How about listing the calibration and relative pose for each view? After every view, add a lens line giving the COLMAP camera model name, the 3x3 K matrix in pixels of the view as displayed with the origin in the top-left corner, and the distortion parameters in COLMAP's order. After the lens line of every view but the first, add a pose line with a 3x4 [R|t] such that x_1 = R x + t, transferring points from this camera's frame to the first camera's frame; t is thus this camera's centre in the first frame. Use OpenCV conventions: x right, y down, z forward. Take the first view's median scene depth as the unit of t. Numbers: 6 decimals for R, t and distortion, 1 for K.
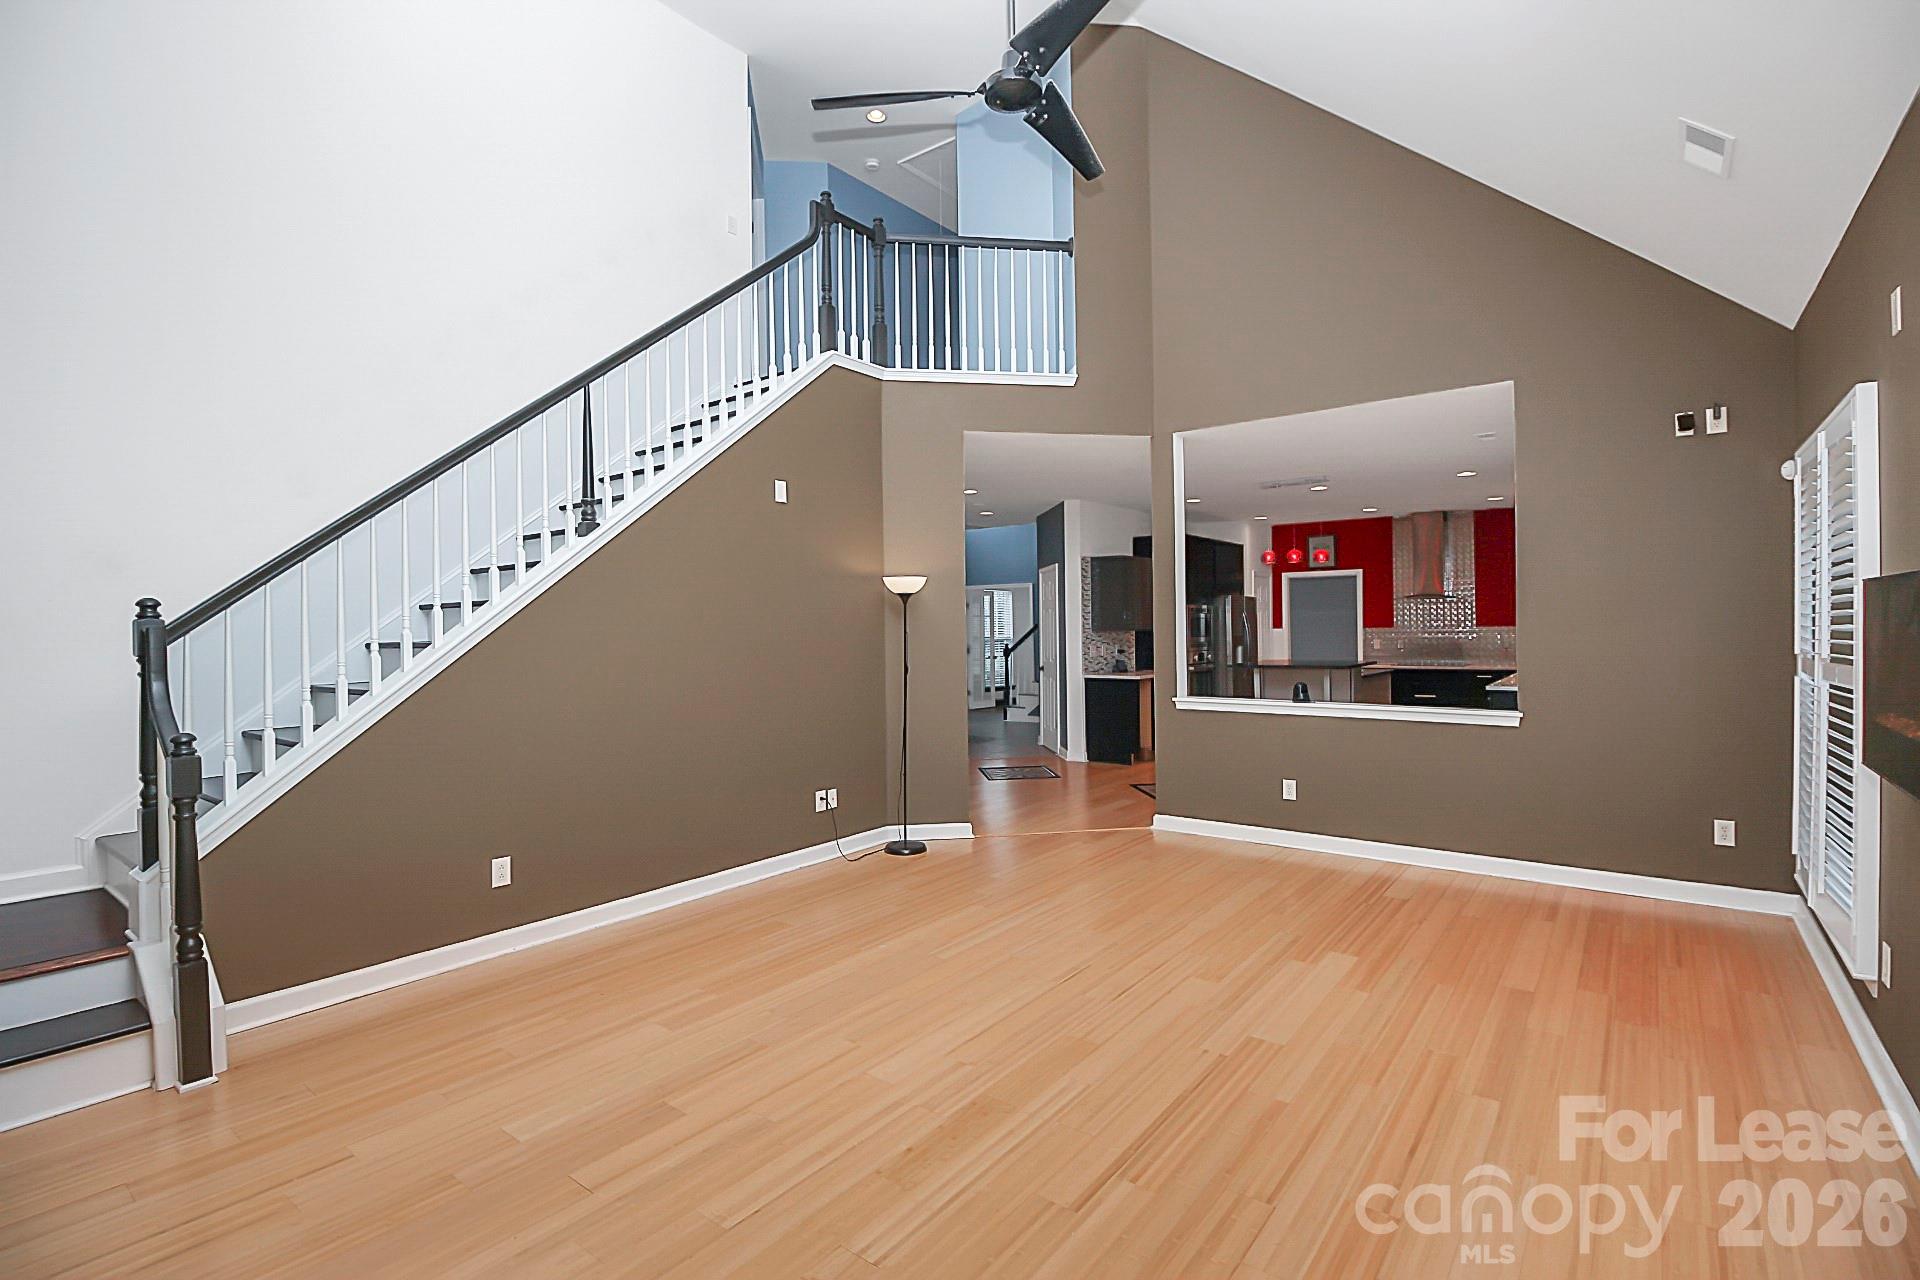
lens RADIAL K [[897.3, 0, 964.7], [0, 897.3, 626.6], [0, 0, 1]] dist [-0.000408, -0.000085]
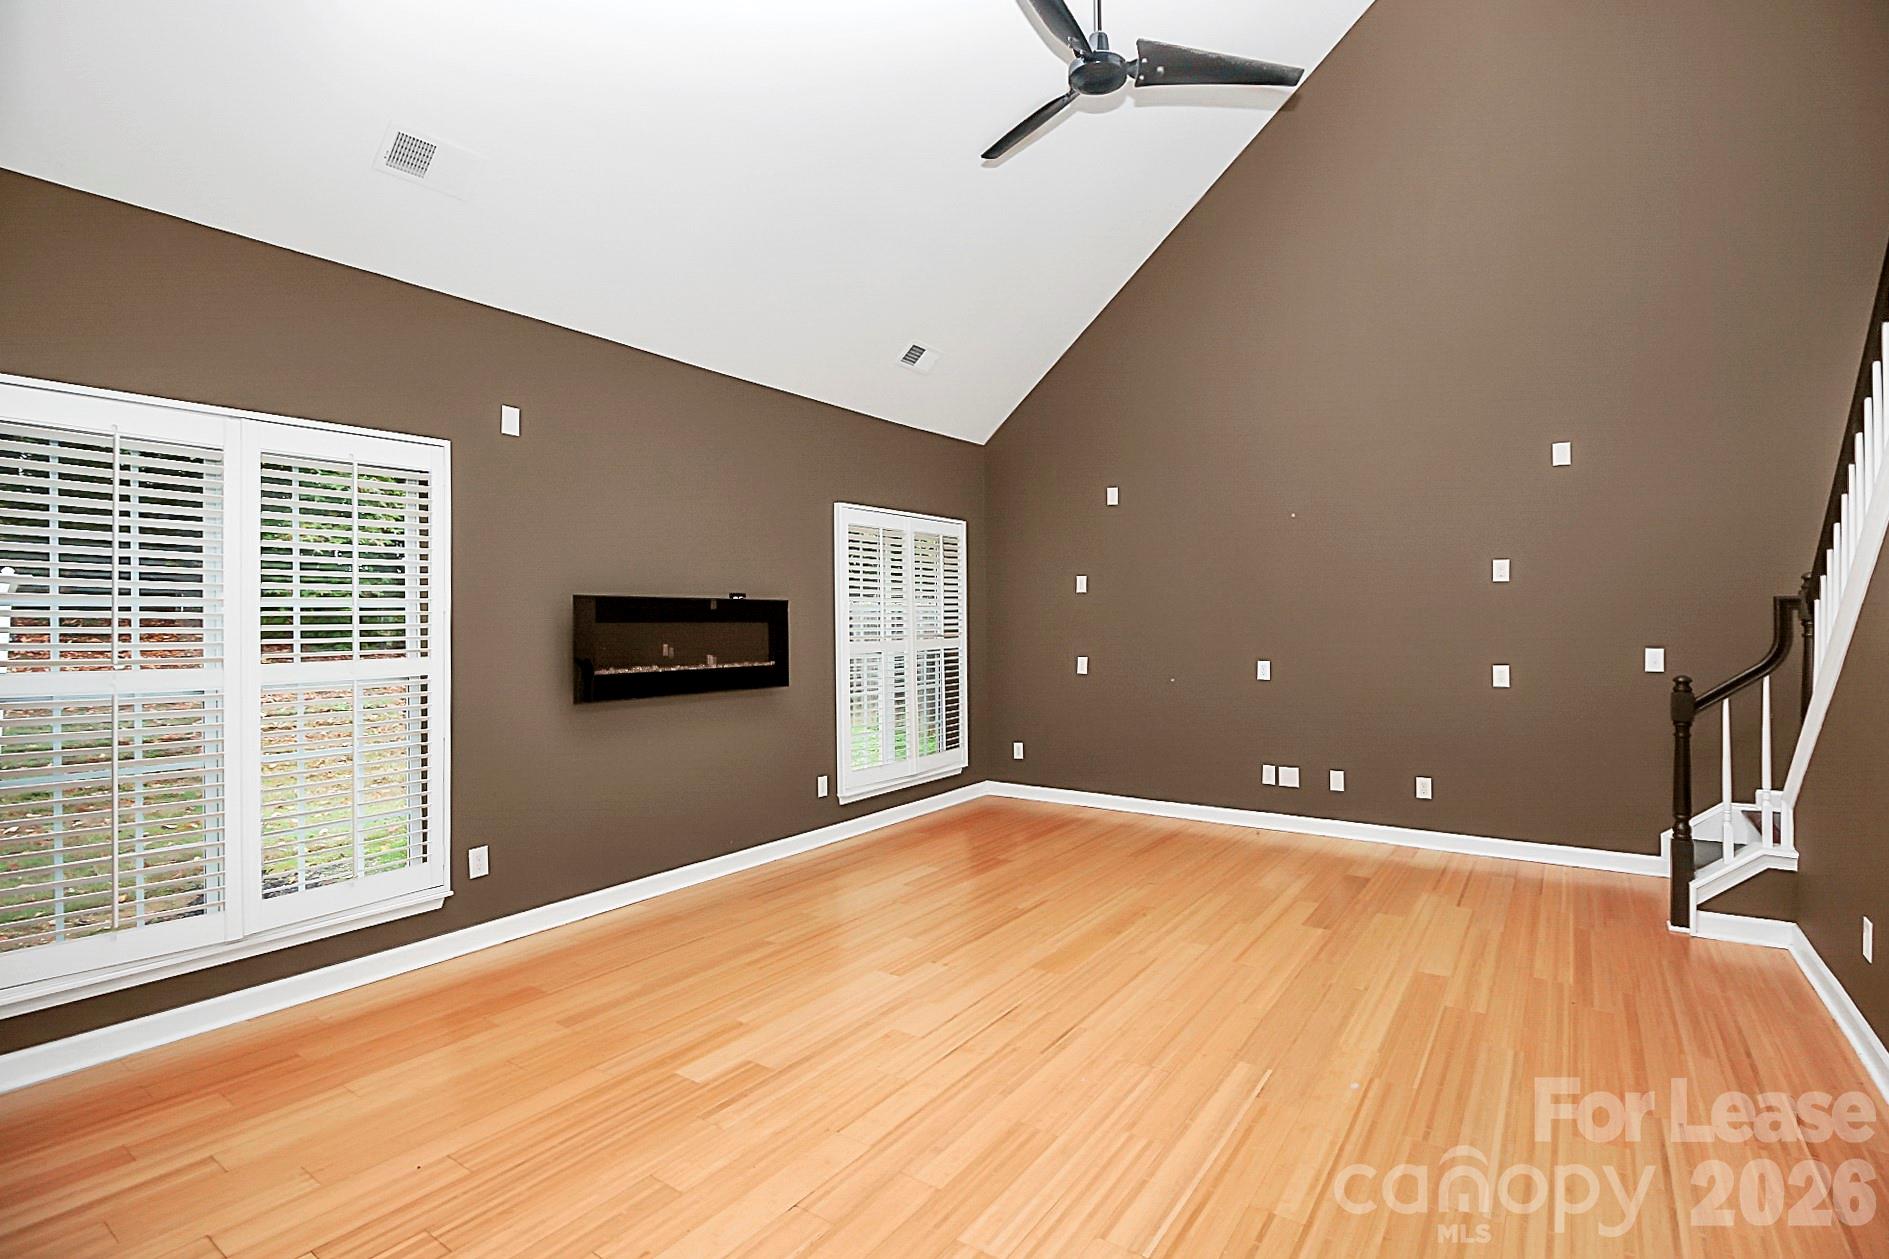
lens RADIAL K [[897.4, 0, 947.5], [0, 897.4, 609.4], [0, 0, 1]] dist [0.002731, 0.000098]
pose [[-0.998972, 0.017195, -0.041939, 0.232011], [0.017882, 0.999711, -0.016052, 0.010098], [0.041651, -0.016785, -0.998991, 1.667229]]
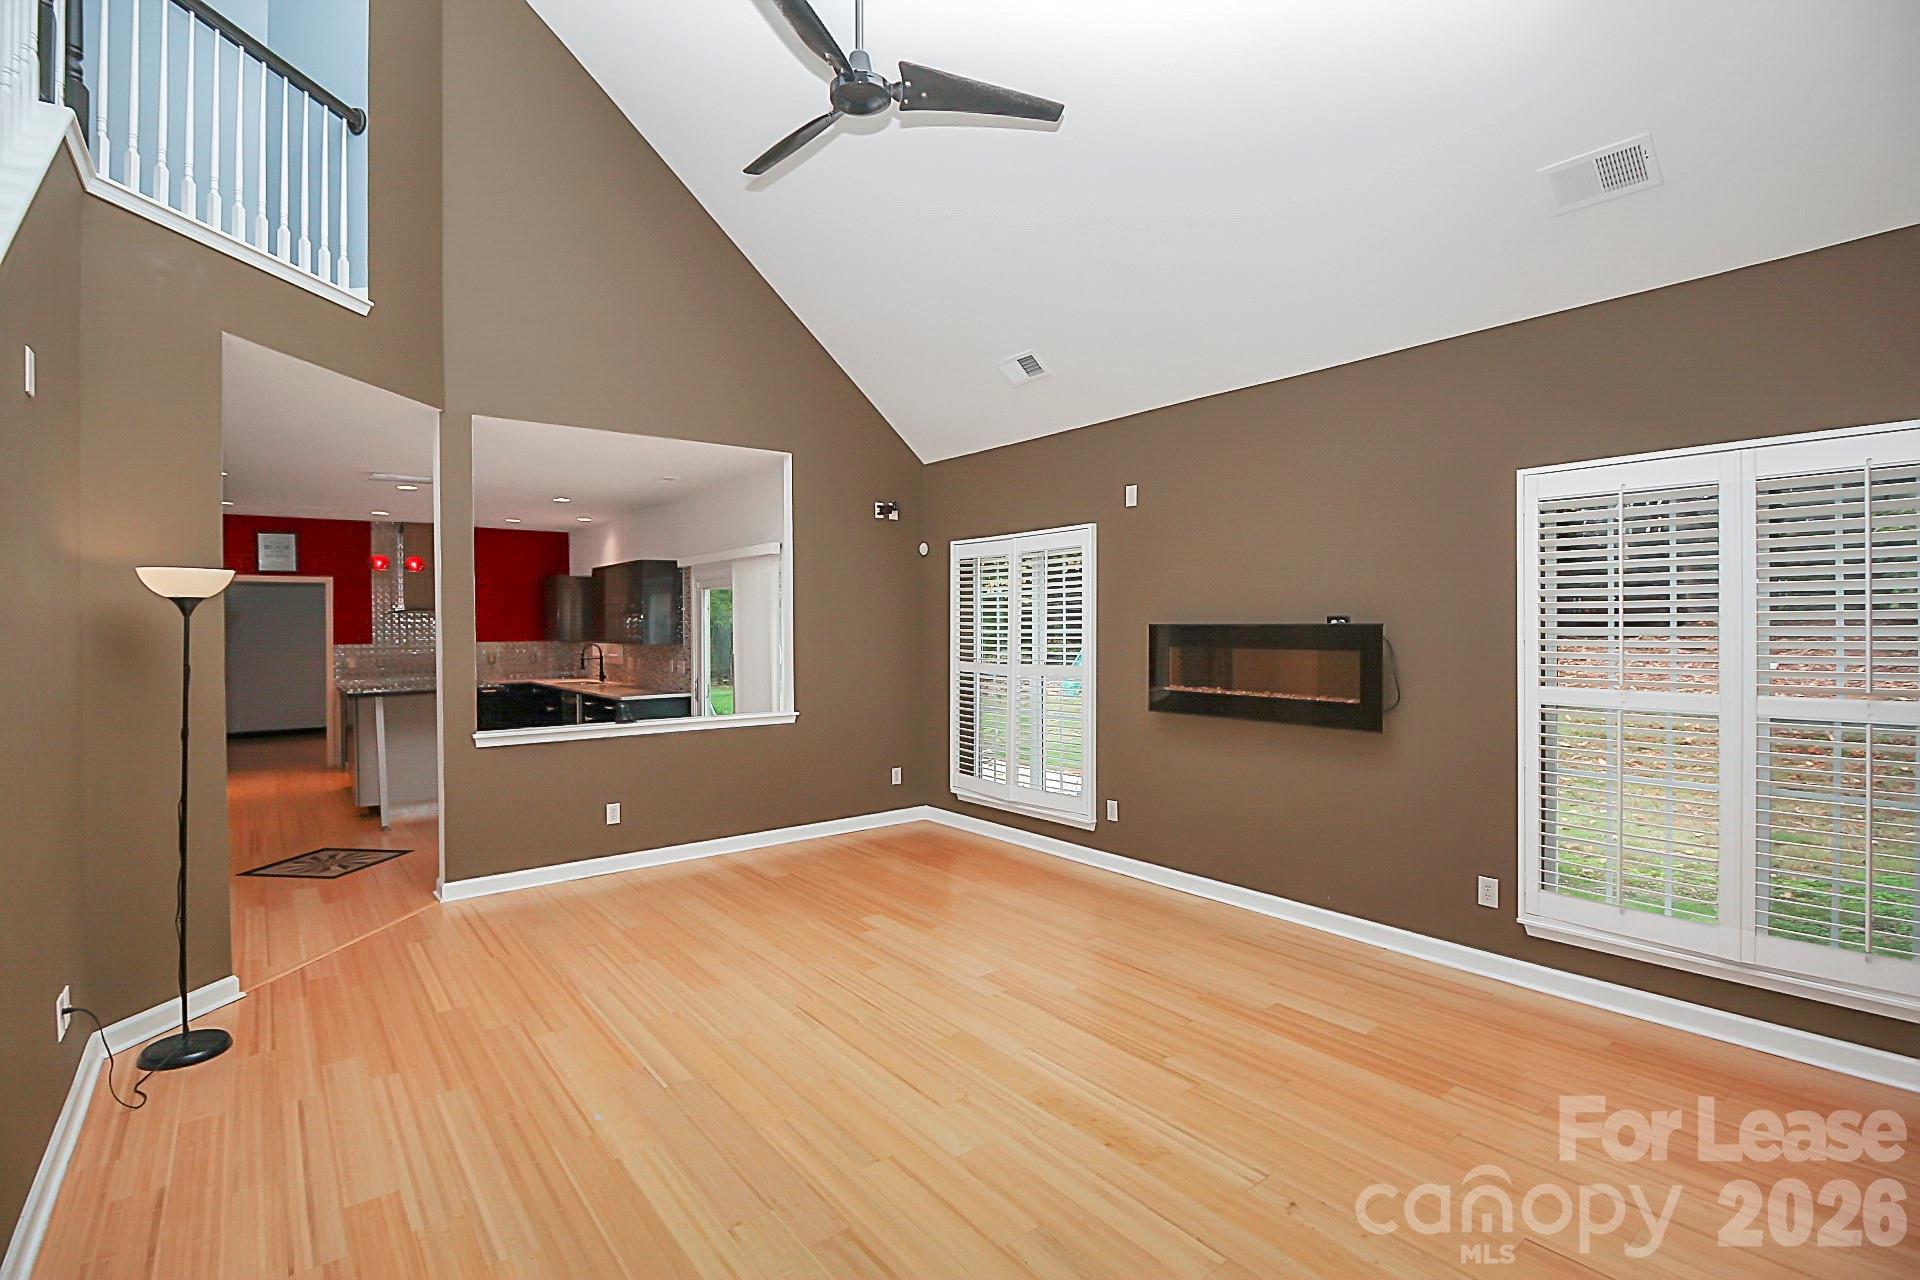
lens RADIAL K [[895.2, 0, 967.9], [0, 895.2, 633.3], [0, 0, 1]] dist [0.001828, -0.000433]
pose [[0.247177, -0.000741, 0.968970, -0.701540], [0.004289, 0.999991, -0.000329, -0.018795], [-0.968961, 0.004237, 0.247178, 0.549335]]
